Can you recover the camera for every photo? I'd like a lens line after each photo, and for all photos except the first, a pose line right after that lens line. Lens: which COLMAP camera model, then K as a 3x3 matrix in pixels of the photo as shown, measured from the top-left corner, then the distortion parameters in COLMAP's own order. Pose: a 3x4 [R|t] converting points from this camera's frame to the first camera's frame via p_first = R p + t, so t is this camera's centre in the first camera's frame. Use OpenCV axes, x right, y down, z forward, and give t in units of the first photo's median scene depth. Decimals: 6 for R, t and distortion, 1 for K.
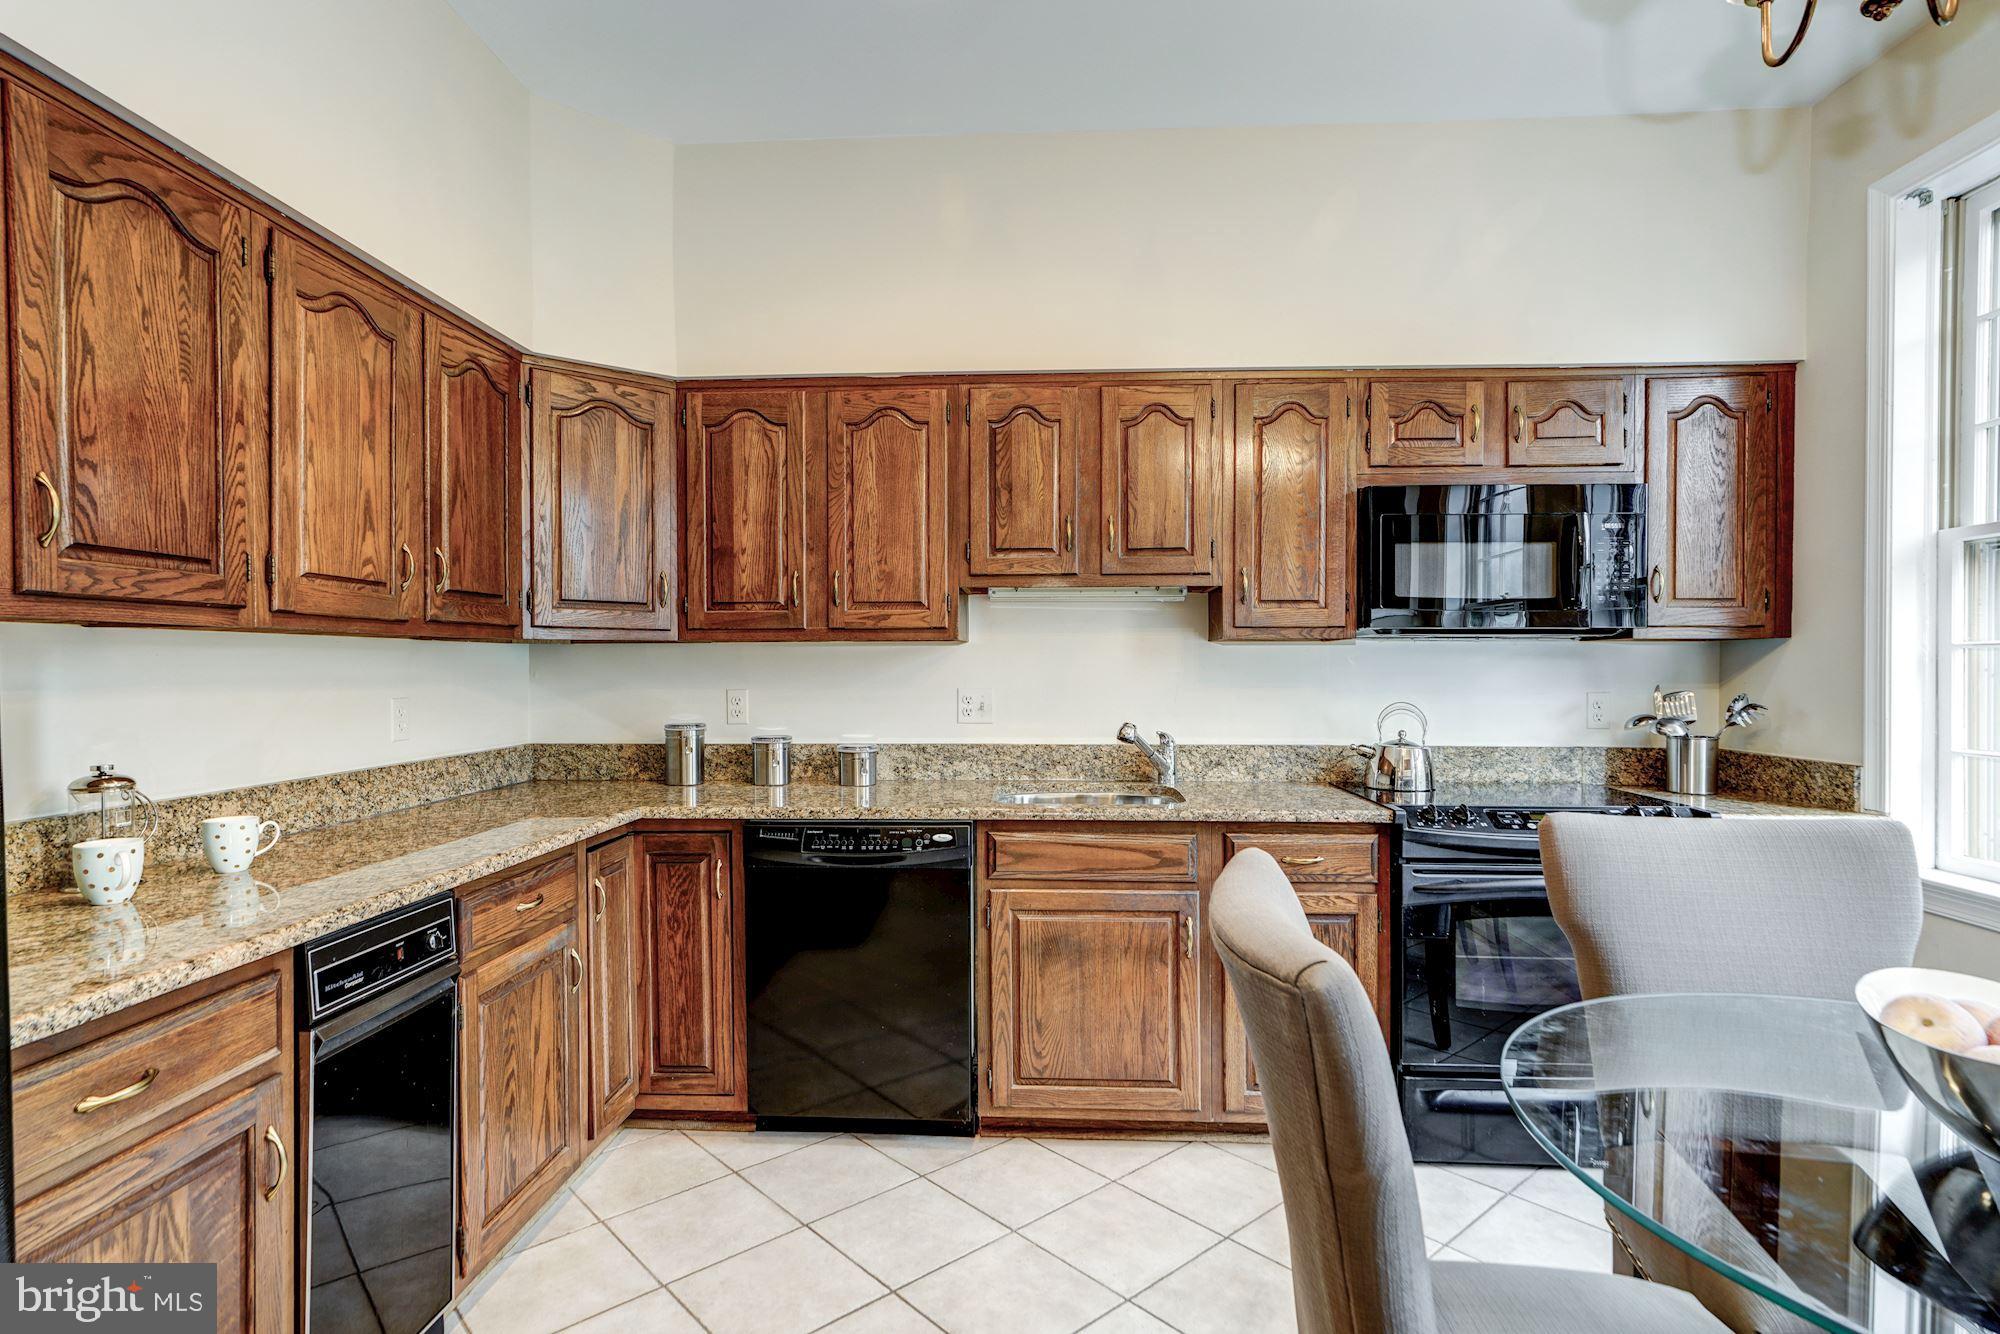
lens RADIAL K [[1023.7, 0, 999.9], [0, 1023.7, 673.7], [0, 0, 1]] dist [0.007007, 0.002142]
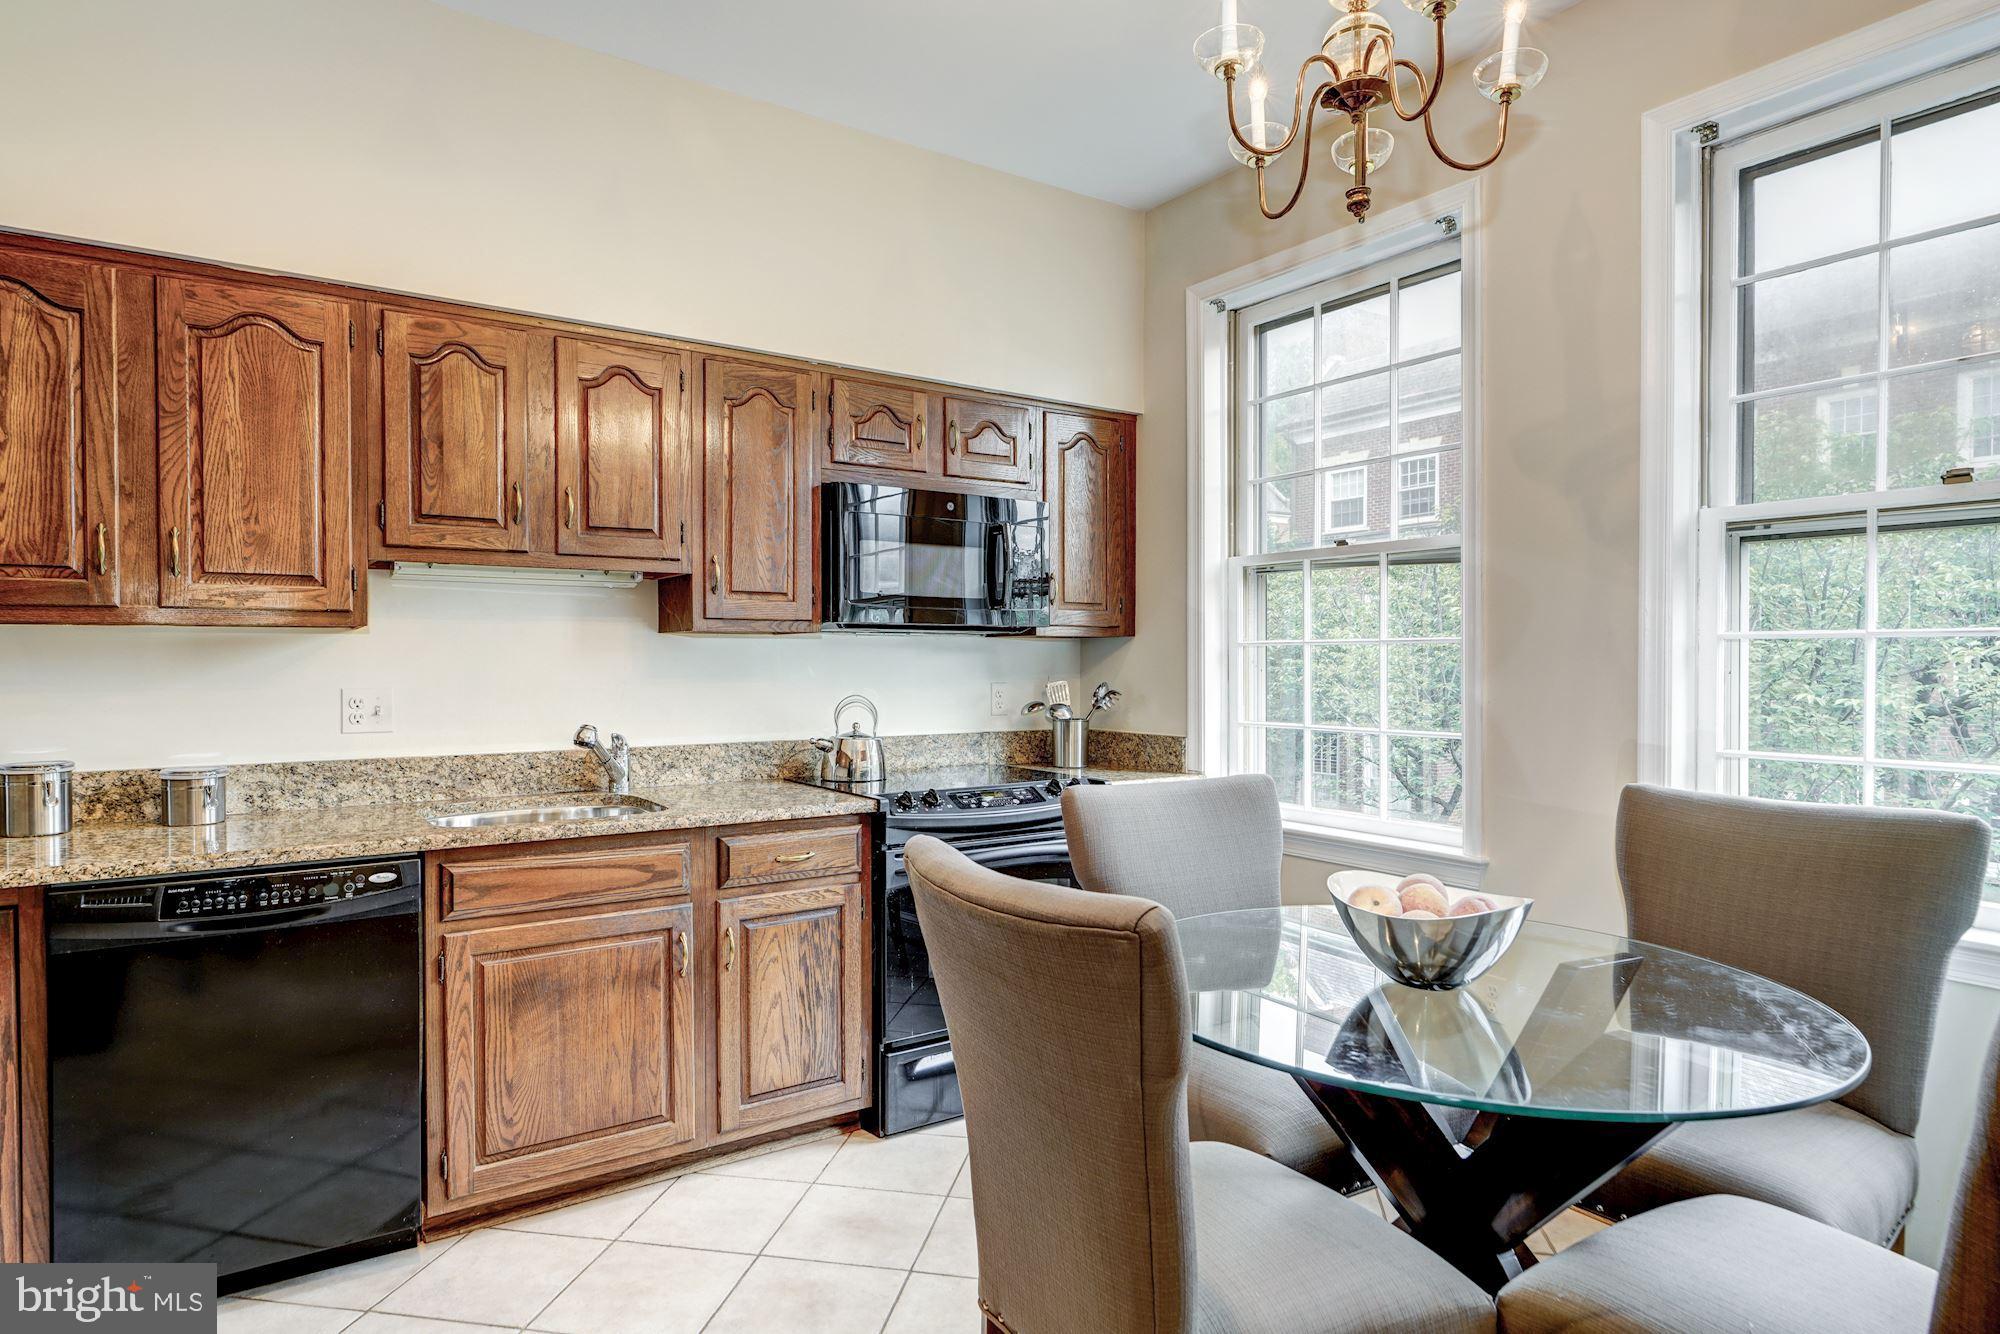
lens RADIAL K [[1134.1, 0, 994.5], [0, 1134.1, 667.1], [0, 0, 1]] dist [0.003086, 0.005397]
pose [[0.796053, -0.004581, 0.605209, -0.191244], [0.004529, 0.999988, 0.001611, -0.001353], [-0.605209, 0.001459, 0.796065, 0.015457]]
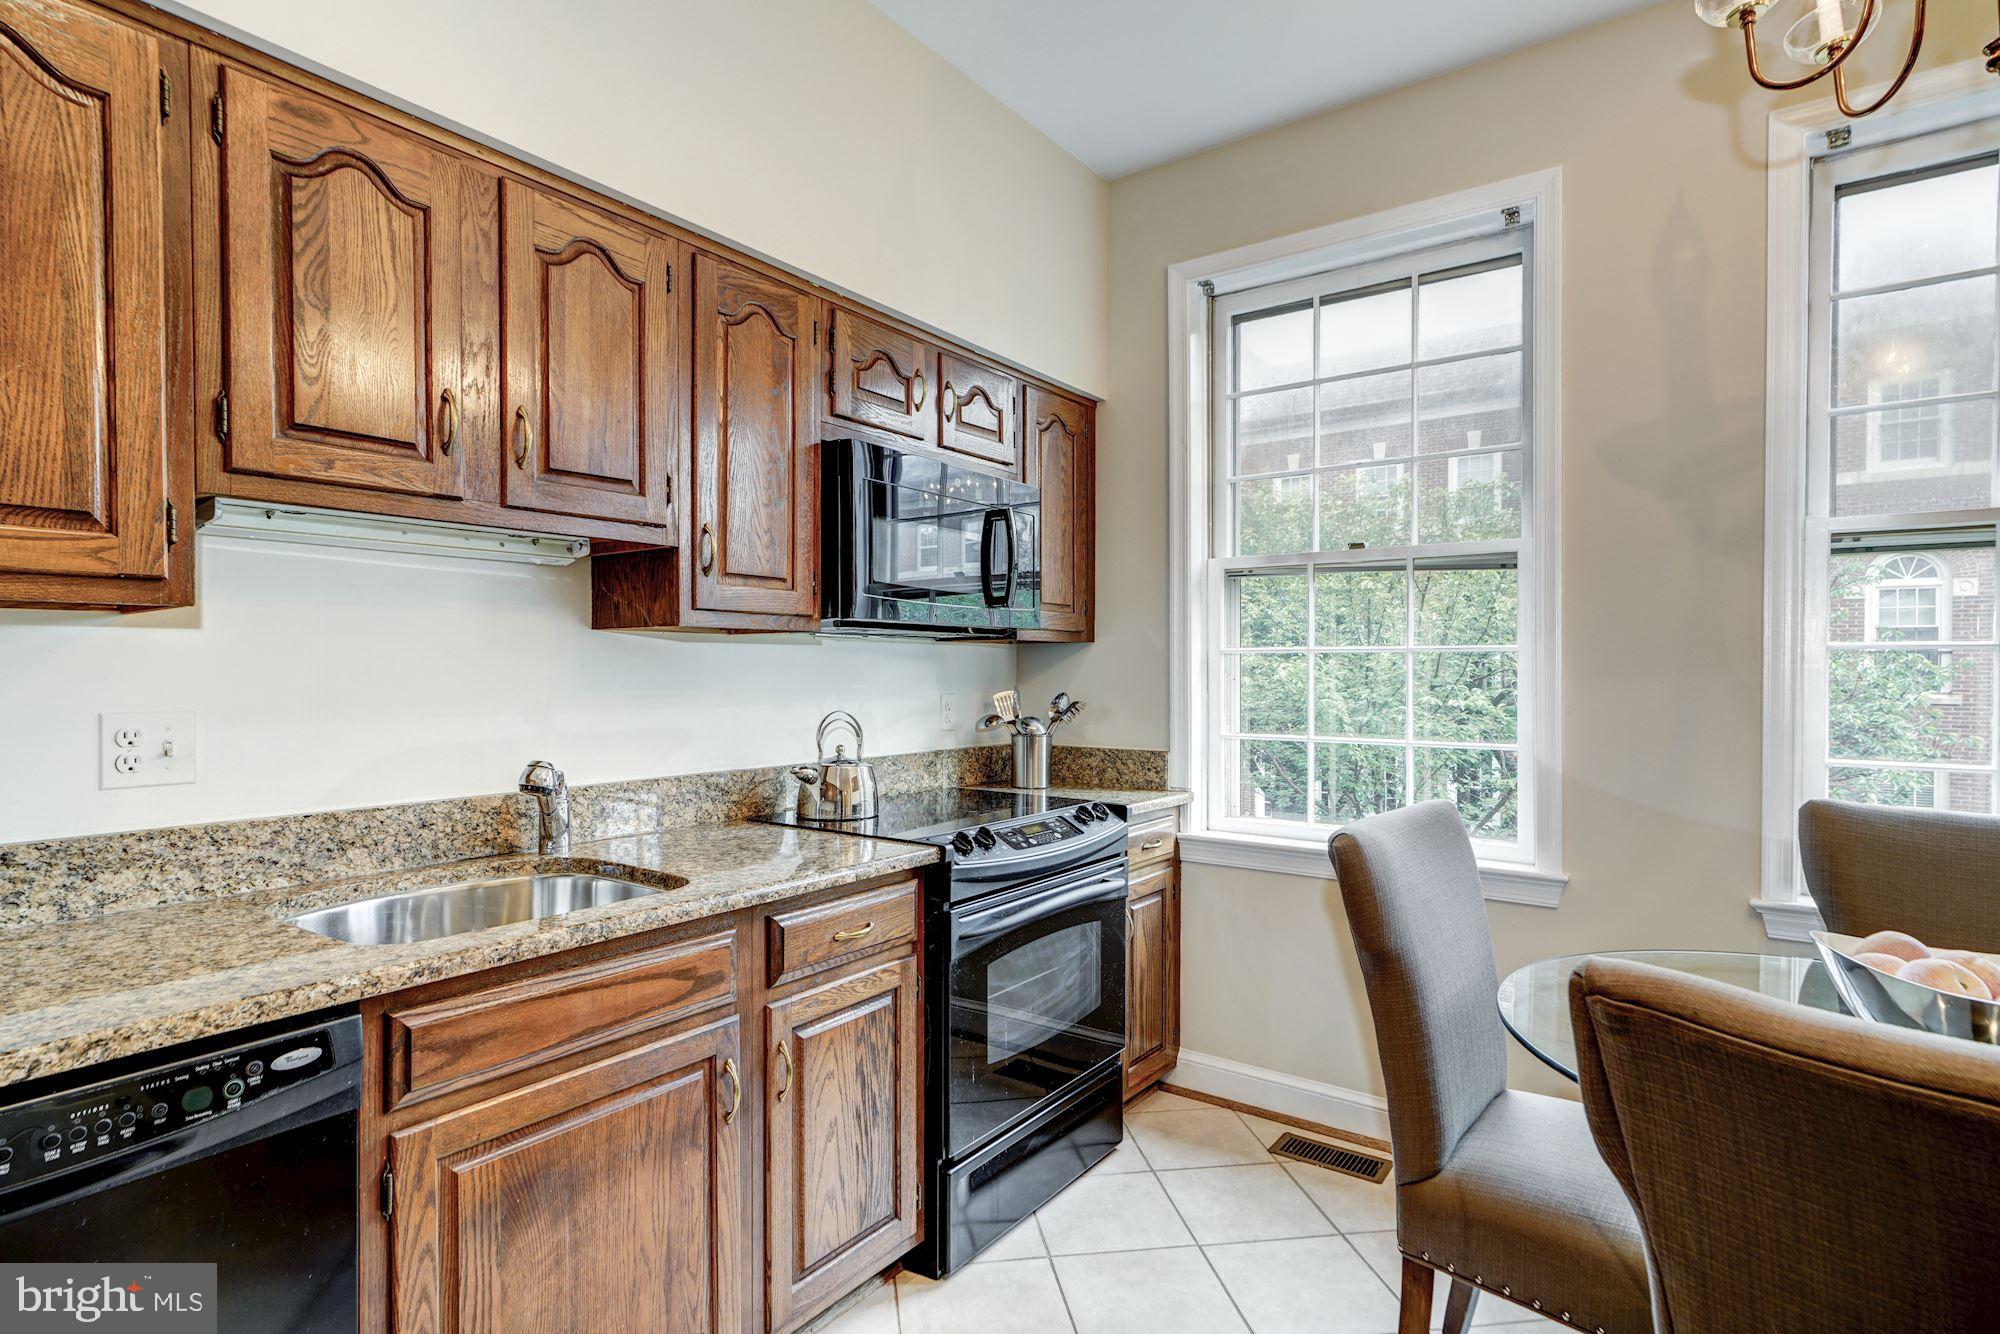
lens RADIAL K [[1023.7, 0, 998.6], [0, 1023.7, 674.2], [0, 0, 1]] dist [0.007007, 0.002142]
pose [[0.548593, -0.004193, 0.836079, -0.234600], [0.003746, 0.999990, 0.002556, -0.003293], [-0.836081, 0.001730, 0.548603, 0.464717]]
